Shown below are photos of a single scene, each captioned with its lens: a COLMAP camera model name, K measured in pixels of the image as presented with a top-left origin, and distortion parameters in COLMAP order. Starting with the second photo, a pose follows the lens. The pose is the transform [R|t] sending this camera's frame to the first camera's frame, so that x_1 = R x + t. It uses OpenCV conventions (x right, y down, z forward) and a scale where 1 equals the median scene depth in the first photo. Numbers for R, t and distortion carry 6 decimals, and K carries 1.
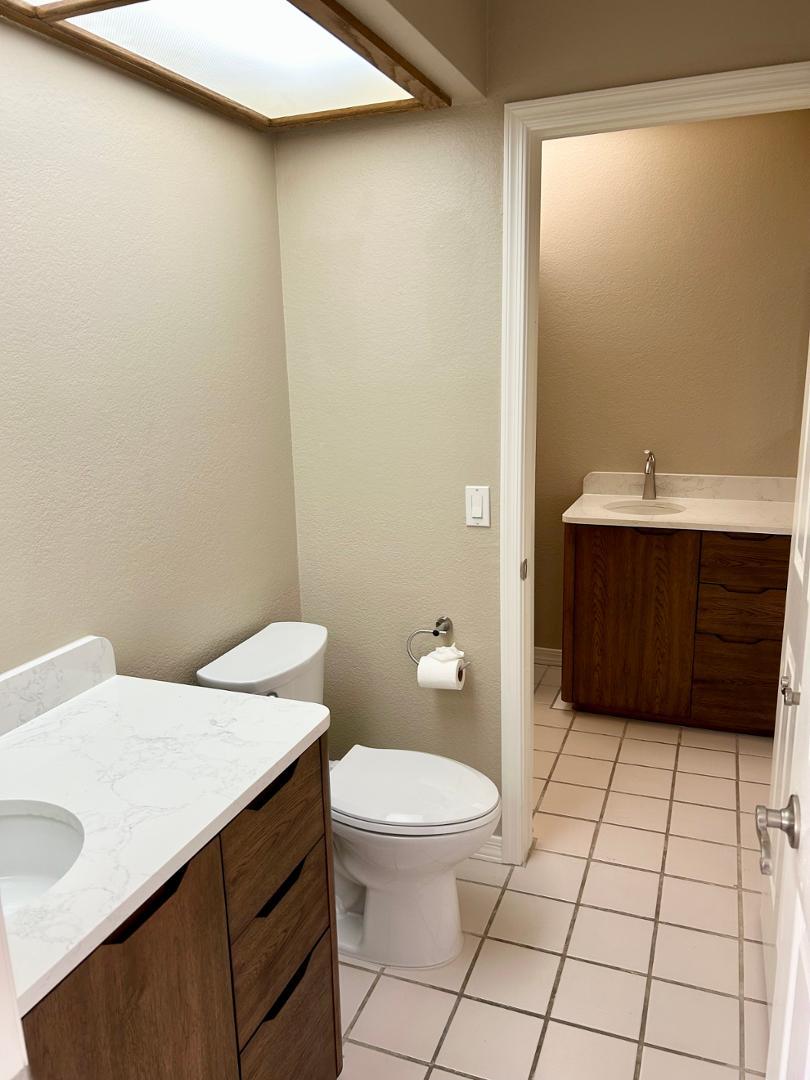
lens RADIAL K [[807.4, 0, 405.7], [0, 807.4, 537.1], [0, 0, 1]] dist [0.022824, -0.038056]
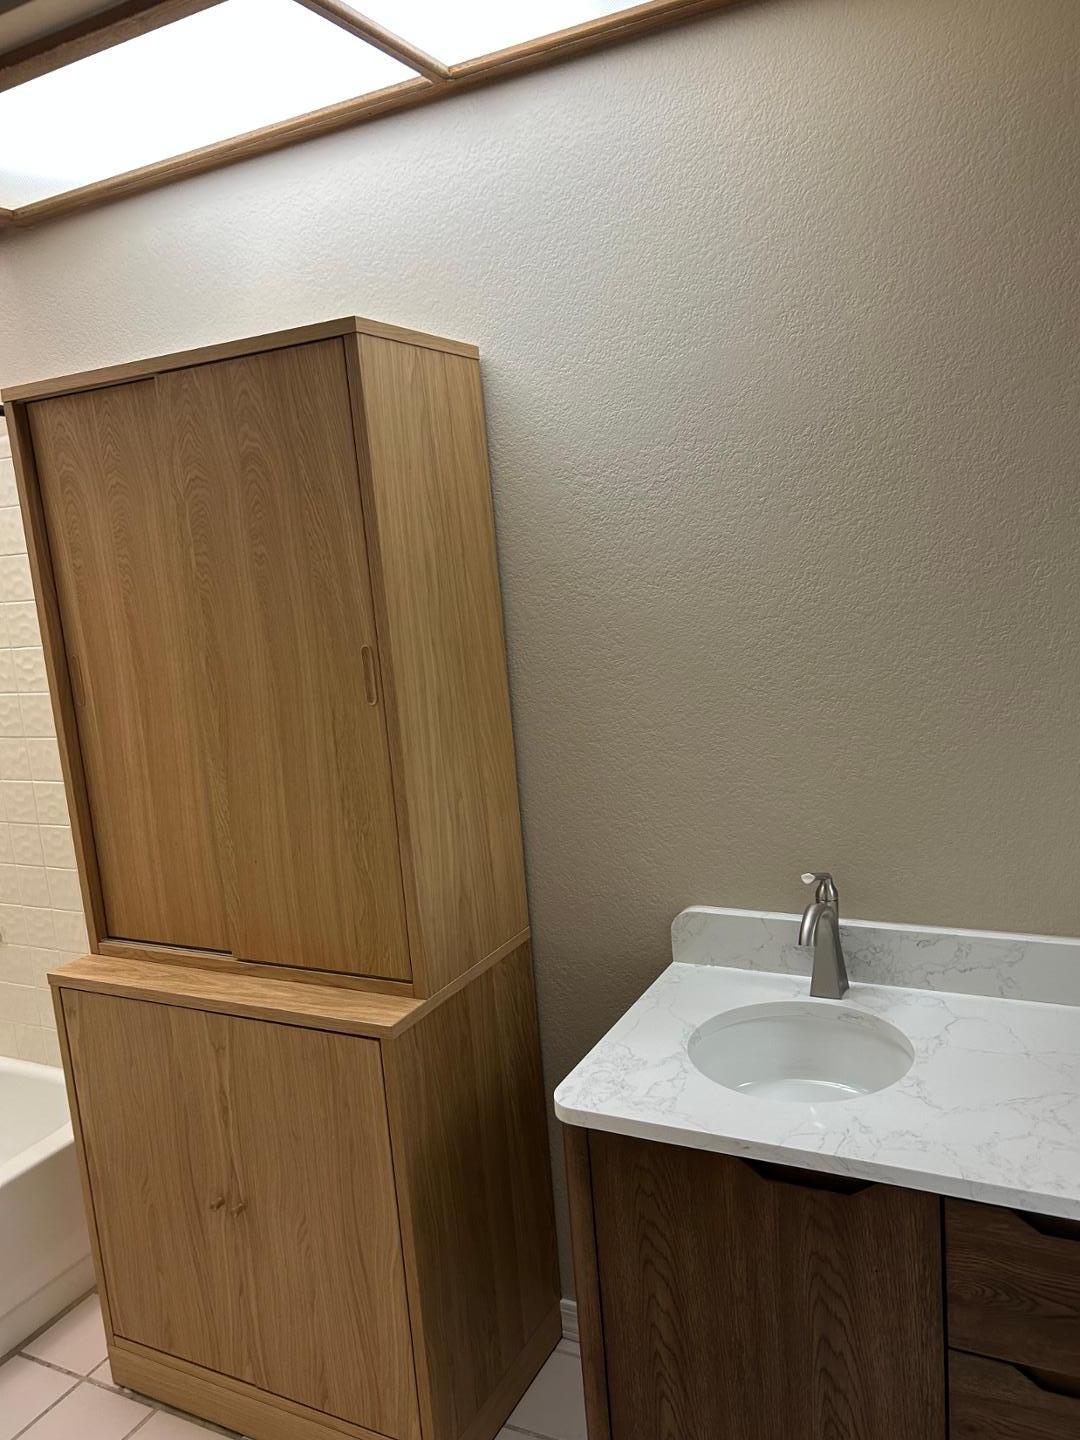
lens RADIAL K [[1076.6, 0, 544.0], [0, 1076.6, 728.0], [0, 0, 1]] dist [0.022824, -0.038056]
pose [[0.993870, -0.047552, -0.099805, 0.253114], [0.041762, 0.997365, -0.059315, -0.165012], [0.102363, 0.054784, 0.993237, 0.536948]]
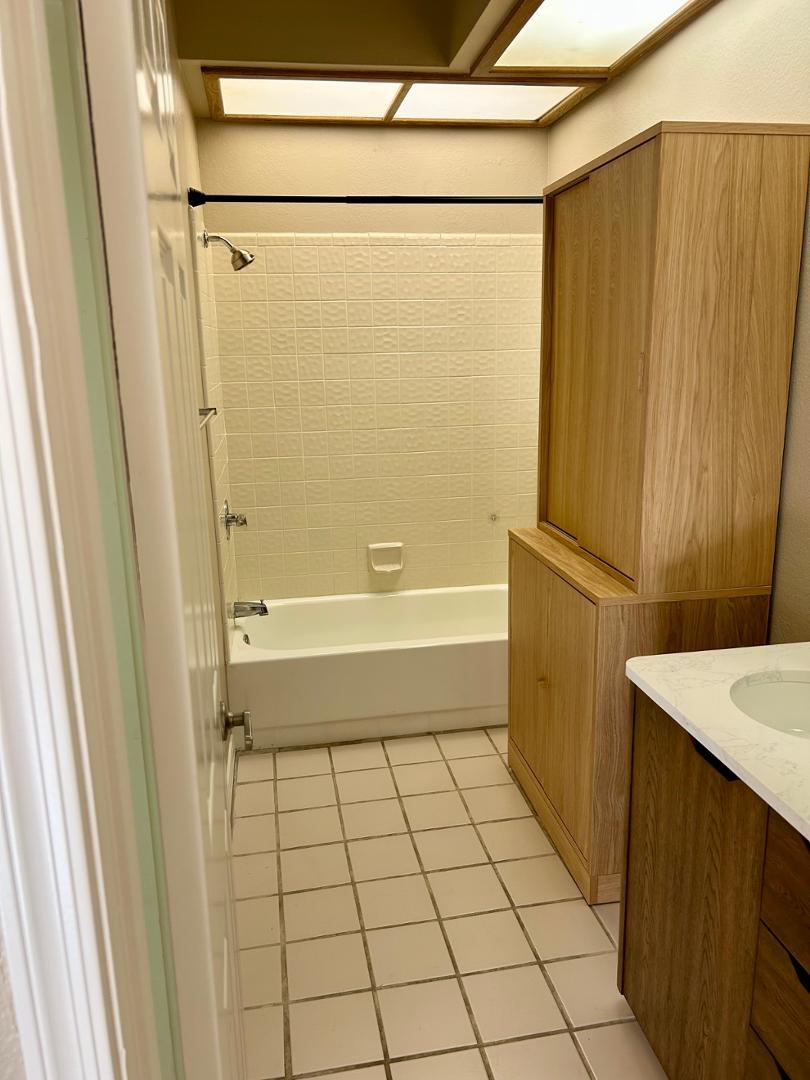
lens RADIAL K [[807.4, 0, 400.9], [0, 807.4, 537.3], [0, 0, 1]] dist [0.022824, -0.038056]
pose [[0.522357, 0.206647, -0.827309, 0.558189], [-0.179511, 0.975099, 0.130220, -0.152396], [0.833618, 0.080489, 0.546445, 0.591512]]
